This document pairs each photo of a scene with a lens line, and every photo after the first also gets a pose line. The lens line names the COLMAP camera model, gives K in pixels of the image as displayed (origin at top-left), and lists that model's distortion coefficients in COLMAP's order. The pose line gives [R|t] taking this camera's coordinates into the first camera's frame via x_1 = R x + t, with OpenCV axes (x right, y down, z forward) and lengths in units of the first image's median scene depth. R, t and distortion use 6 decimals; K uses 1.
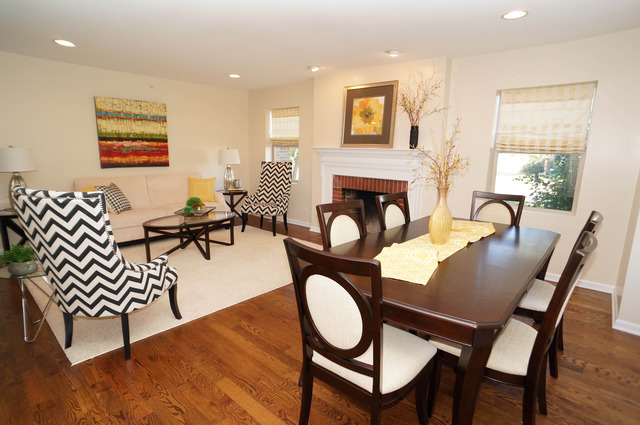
lens RADIAL K [[330.1, 0, 317.3], [0, 330.1, 214.1], [0, 0, 1]] dist [-0.010152, 0.004465]
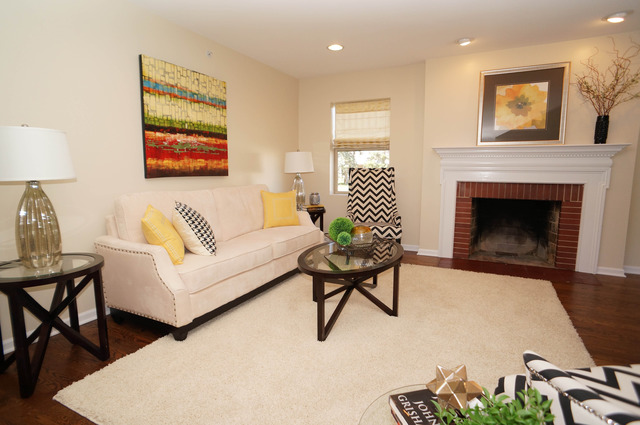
lens RADIAL K [[330.1, 0, 318.9], [0, 330.1, 208.5], [0, 0, 1]] dist [-0.010152, 0.004465]
pose [[0.958033, -0.046405, 0.282877, -0.505984], [0.066773, 0.995791, -0.062787, -0.027976], [-0.278773, 0.079041, 0.957099, 0.348790]]
